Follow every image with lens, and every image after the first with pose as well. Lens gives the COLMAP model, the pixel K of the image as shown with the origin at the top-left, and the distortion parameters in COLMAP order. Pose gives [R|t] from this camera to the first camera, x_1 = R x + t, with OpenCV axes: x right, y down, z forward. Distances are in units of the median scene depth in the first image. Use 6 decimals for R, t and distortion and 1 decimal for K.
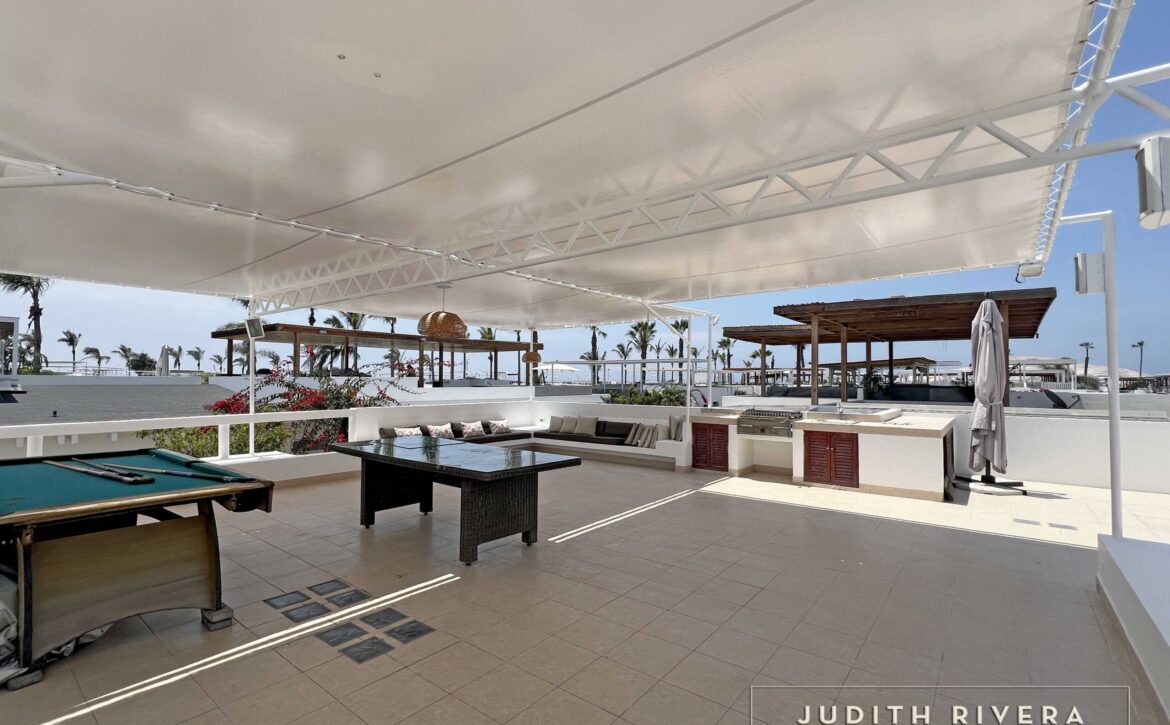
lens RADIAL K [[524.0, 0, 588.6], [0, 524.0, 358.4], [0, 0, 1]] dist [-0.001597, -0.000143]
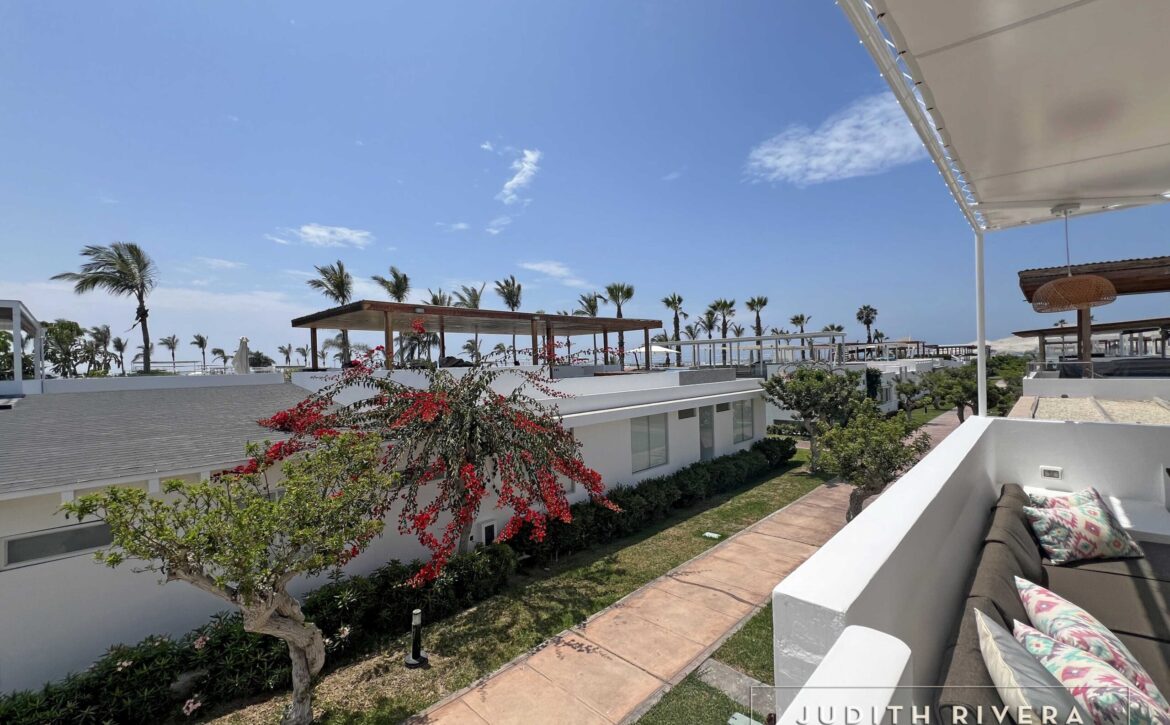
lens RADIAL K [[468.1, 0, 585.9], [0, 468.1, 364.1], [0, 0, 1]] dist [-0.000726, -0.000047]
pose [[0.993476, -0.033819, -0.108911, -0.056405], [0.038513, 0.998405, 0.041291, 0.002777], [0.107341, -0.045216, 0.993194, 0.099553]]
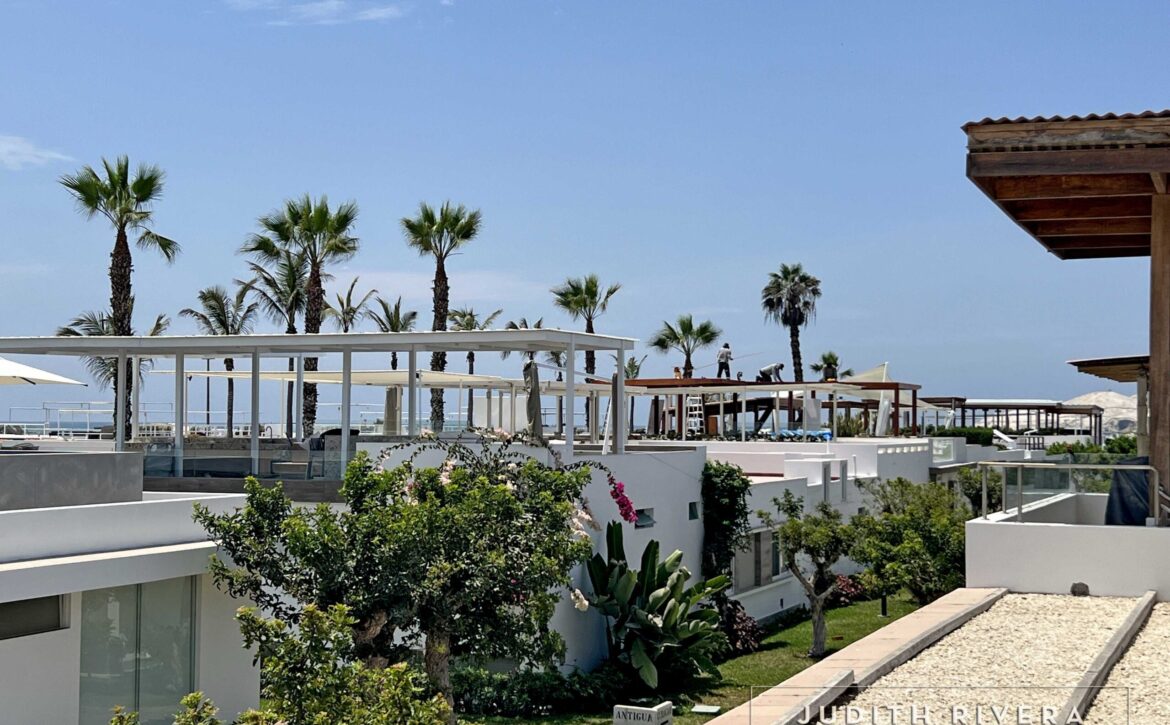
lens RADIAL K [[1655.1, 0, 588.0], [0, 1655.1, 362.6], [0, 0, 1]] dist [0.091533, 0.000000]
pose [[0.956884, 0.012656, 0.290195, -0.006034], [-0.014684, 0.999881, 0.004813, 0.005218], [-0.290099, -0.008866, 0.956955, 0.136220]]
